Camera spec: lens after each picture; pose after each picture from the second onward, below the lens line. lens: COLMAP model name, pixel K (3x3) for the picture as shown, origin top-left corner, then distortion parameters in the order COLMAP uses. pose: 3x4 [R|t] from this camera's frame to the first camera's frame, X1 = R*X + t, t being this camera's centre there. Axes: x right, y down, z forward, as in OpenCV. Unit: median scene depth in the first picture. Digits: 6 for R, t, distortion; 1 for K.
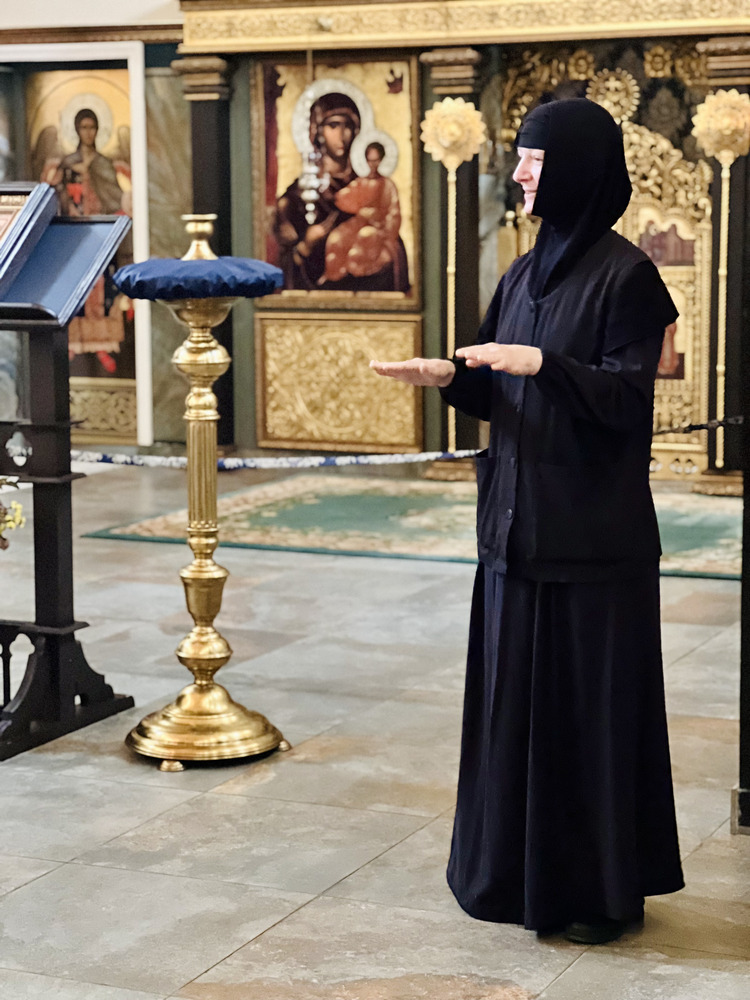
lens RADIAL K [[2257.5, 0, 374.9], [0, 2257.5, 500.4], [0, 0, 1]] dist [0.155855, 0.000000]
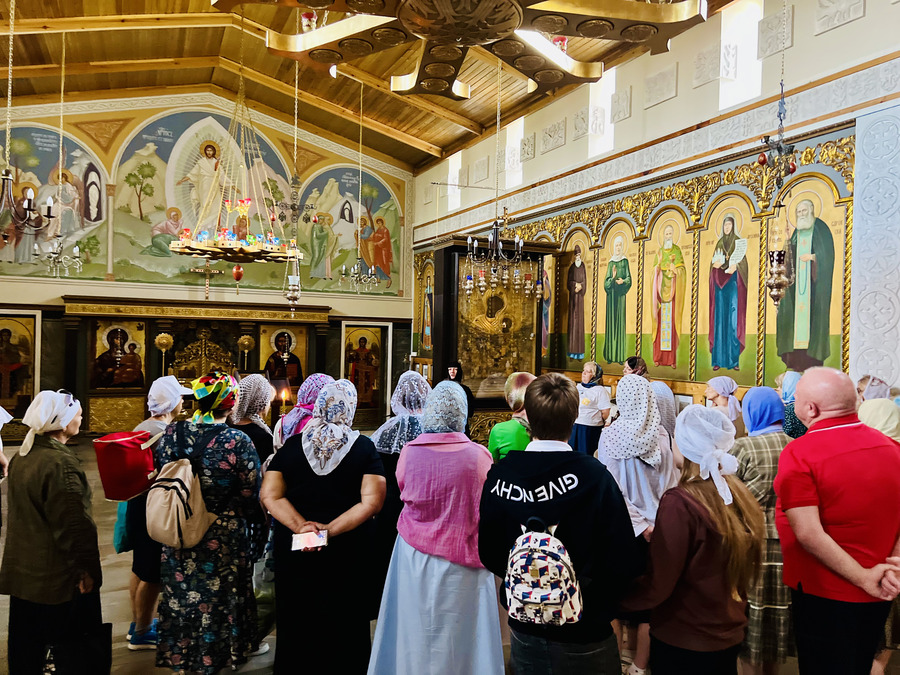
lens RADIAL K [[678.7, 0, 468.2], [0, 678.7, 346.9], [0, 0, 1]] dist [0.051483, -0.063204]
pose [[0.622761, 0.011635, 0.782325, -0.495033], [0.081645, 0.993464, -0.079768, -0.028692], [-0.778140, 0.113550, 0.617741, -0.039004]]
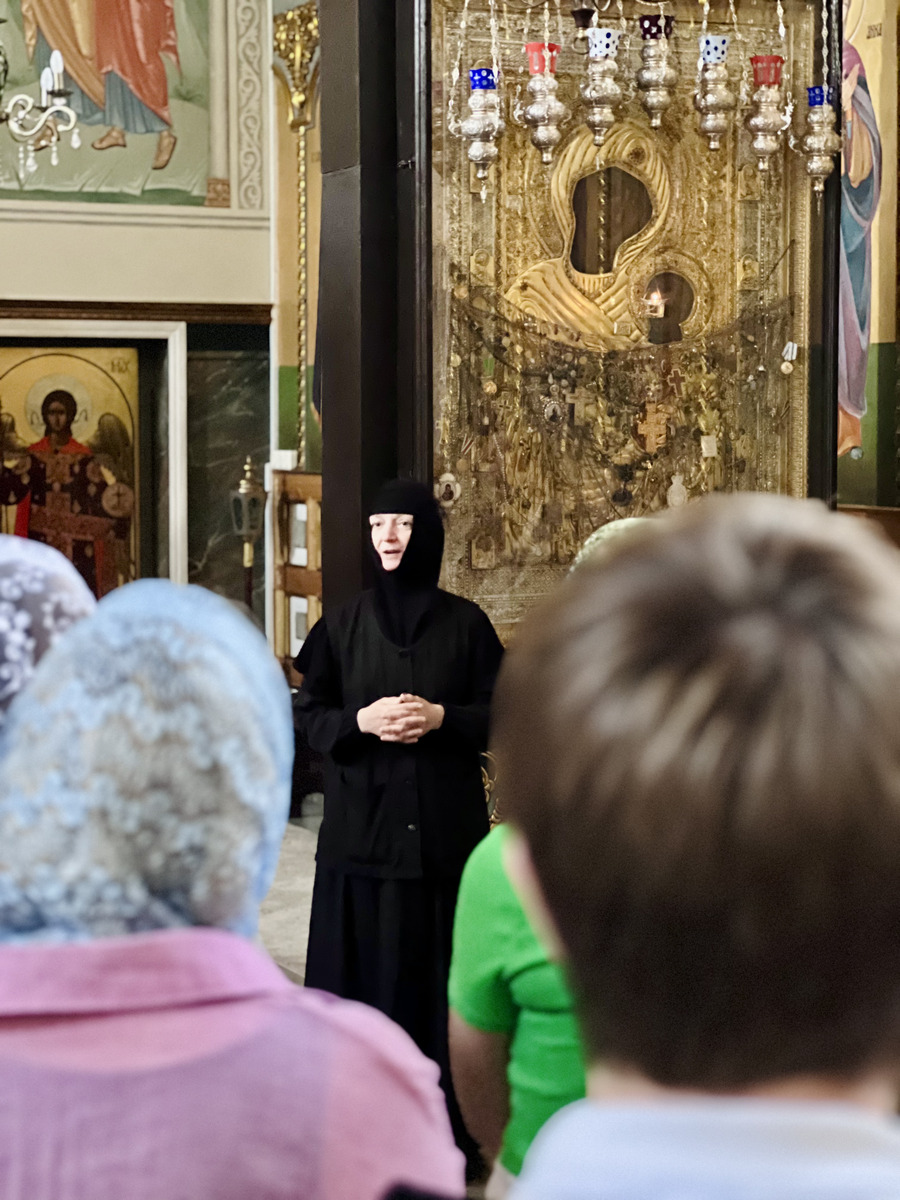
lens RADIAL K [[2709.0, 0, 438.1], [0, 2709.0, 589.3], [0, 0, 1]] dist [0.155855, 0.000000]
pose [[0.658283, -0.044706, 0.751442, -0.396701], [0.099731, 0.994615, -0.028193, -0.030639], [-0.746135, 0.093501, 0.659196, 0.016554]]
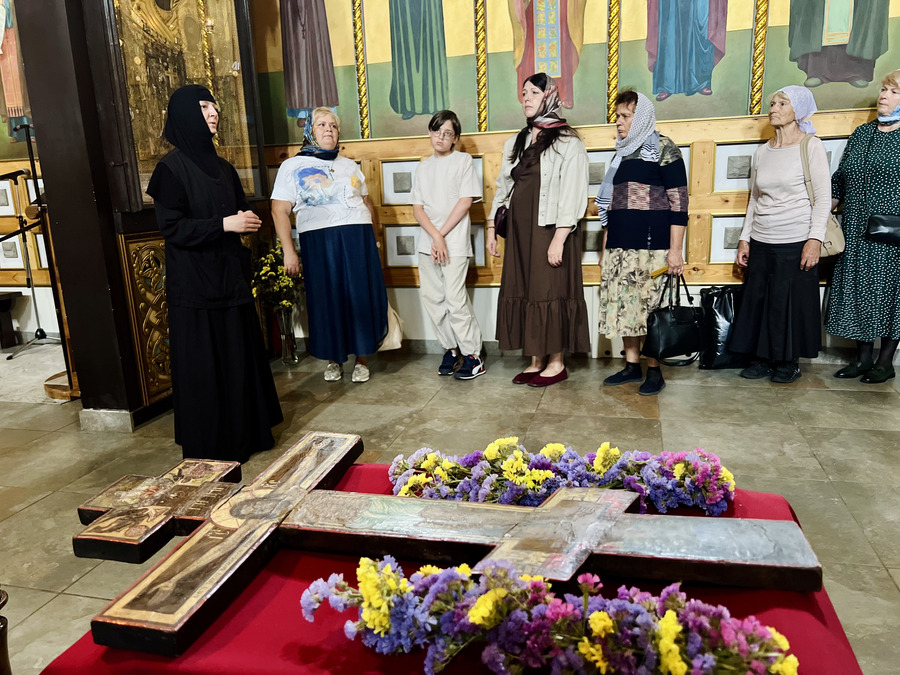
lens RADIAL K [[678.7, 0, 453.6], [0, 678.7, 335.4], [0, 0, 1]] dist [0.051483, -0.063204]
pose [[-0.177001, -0.207477, 0.962094, -0.253805], [0.178355, 0.954582, 0.238670, -0.025147], [-0.967915, 0.213839, -0.131957, 0.352300]]
